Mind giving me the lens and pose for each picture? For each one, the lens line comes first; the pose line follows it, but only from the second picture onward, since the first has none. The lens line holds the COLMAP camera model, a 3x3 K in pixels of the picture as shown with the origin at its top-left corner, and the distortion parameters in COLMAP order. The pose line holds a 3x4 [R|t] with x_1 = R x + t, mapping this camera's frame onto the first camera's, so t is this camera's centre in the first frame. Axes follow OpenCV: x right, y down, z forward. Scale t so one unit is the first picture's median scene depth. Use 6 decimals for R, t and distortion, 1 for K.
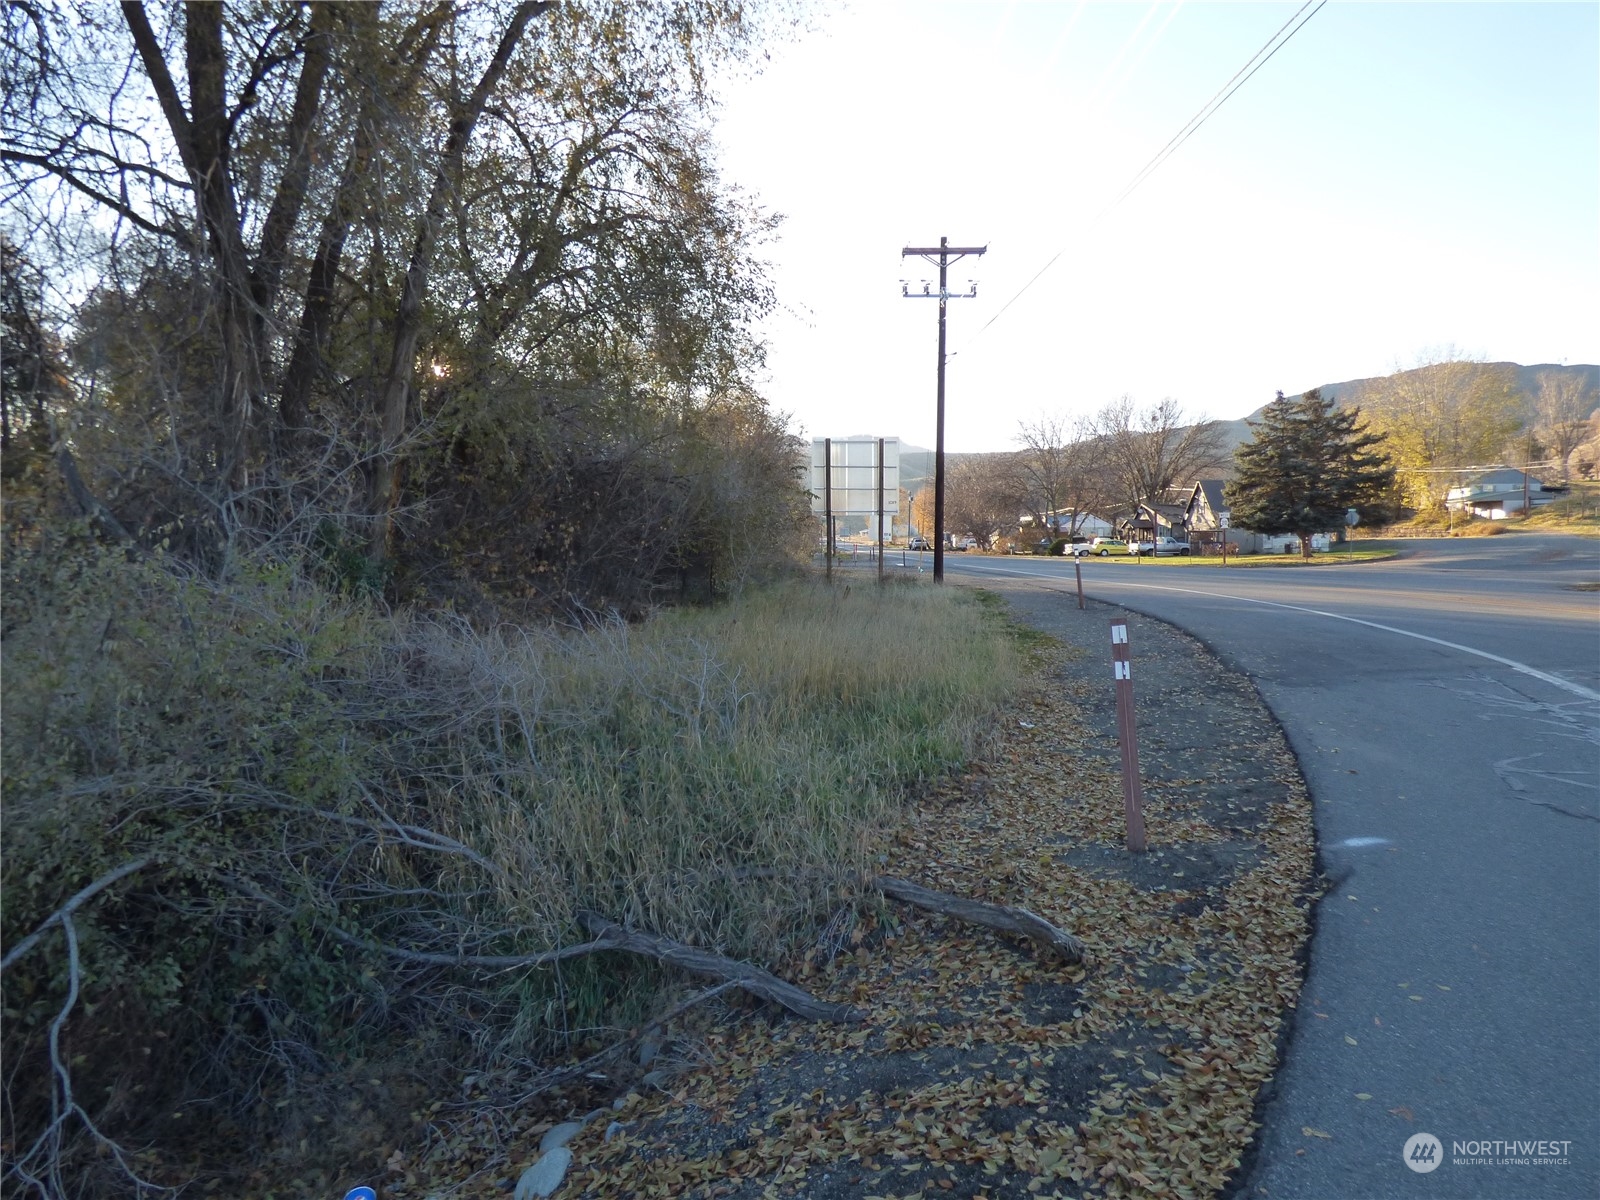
lens RADIAL K [[1010.0, 0, 800.0], [0, 1010.0, 600.0], [0, 0, 1]] dist [-0.024498, 0.002328]
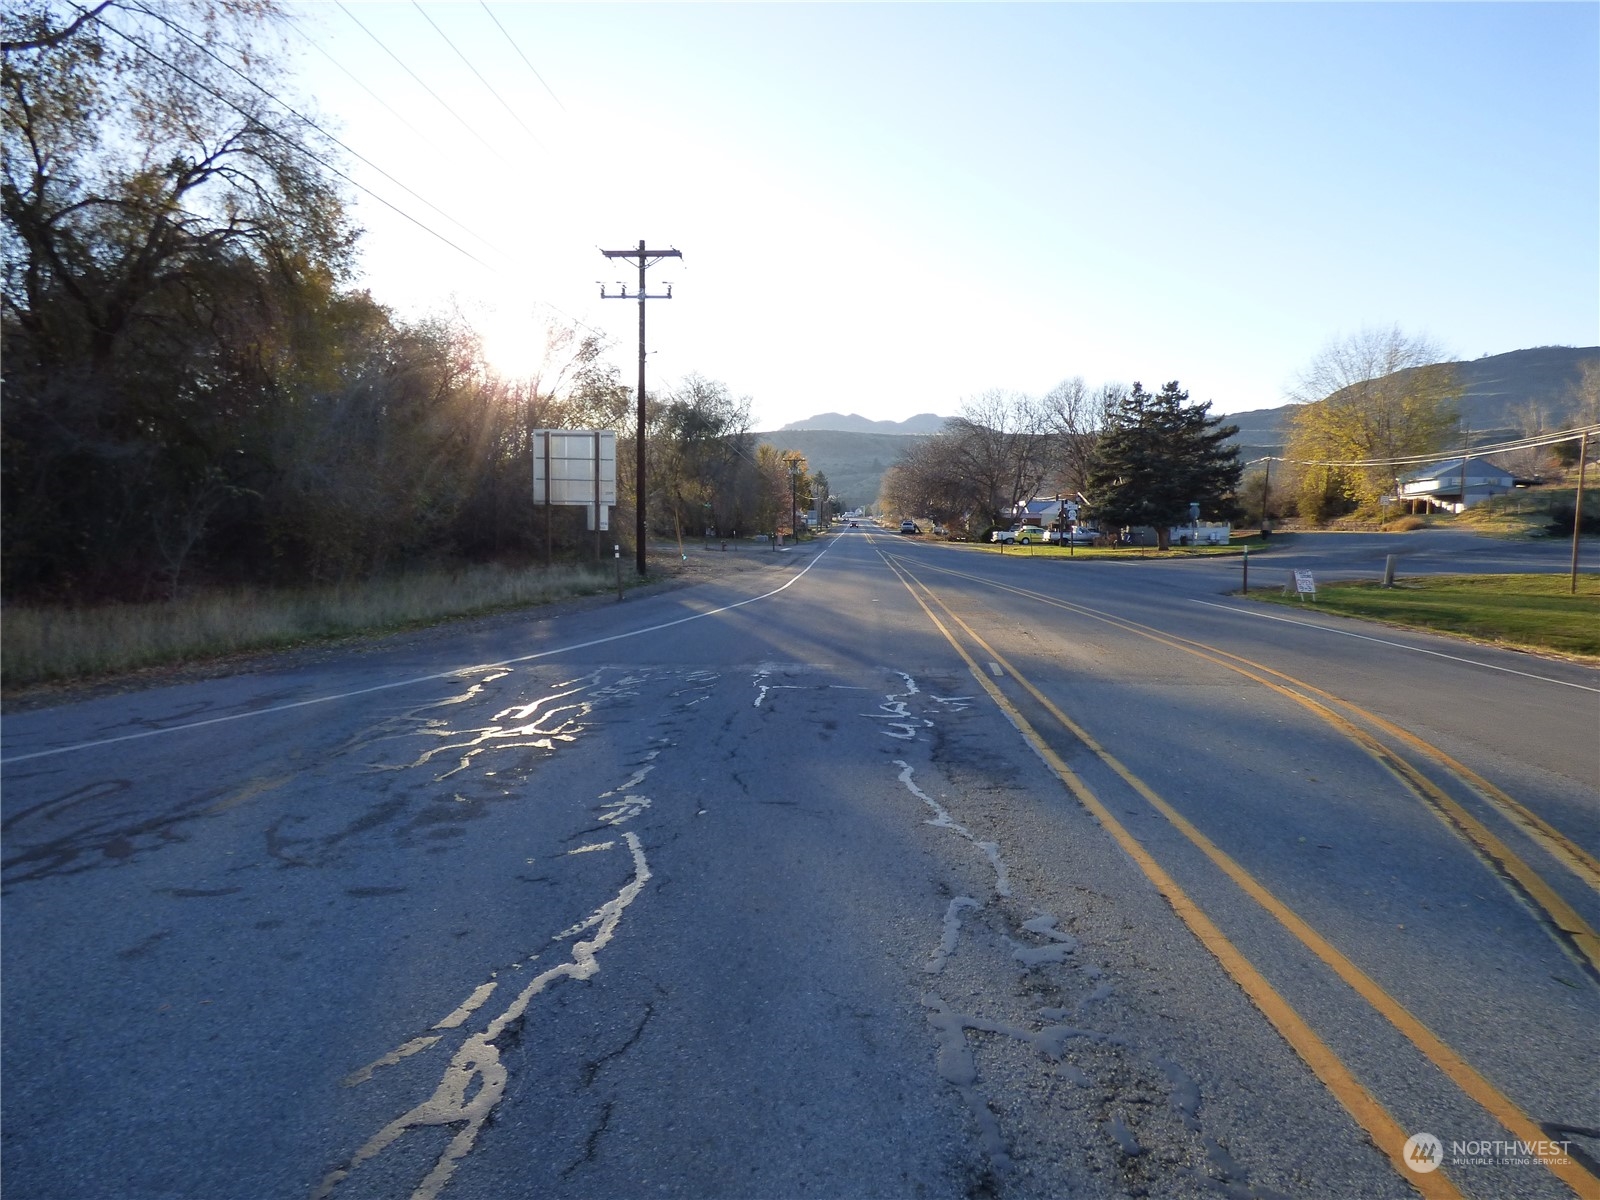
lens RADIAL K [[1010.0, 0, 800.0], [0, 1010.0, 600.0], [0, 0, 1]] dist [-0.024498, 0.002328]
pose [[0.997357, 0.023129, -0.068873, 0.222267], [-0.021659, 0.999523, 0.022018, -0.007892], [0.069349, -0.020468, 0.997382, -0.022282]]
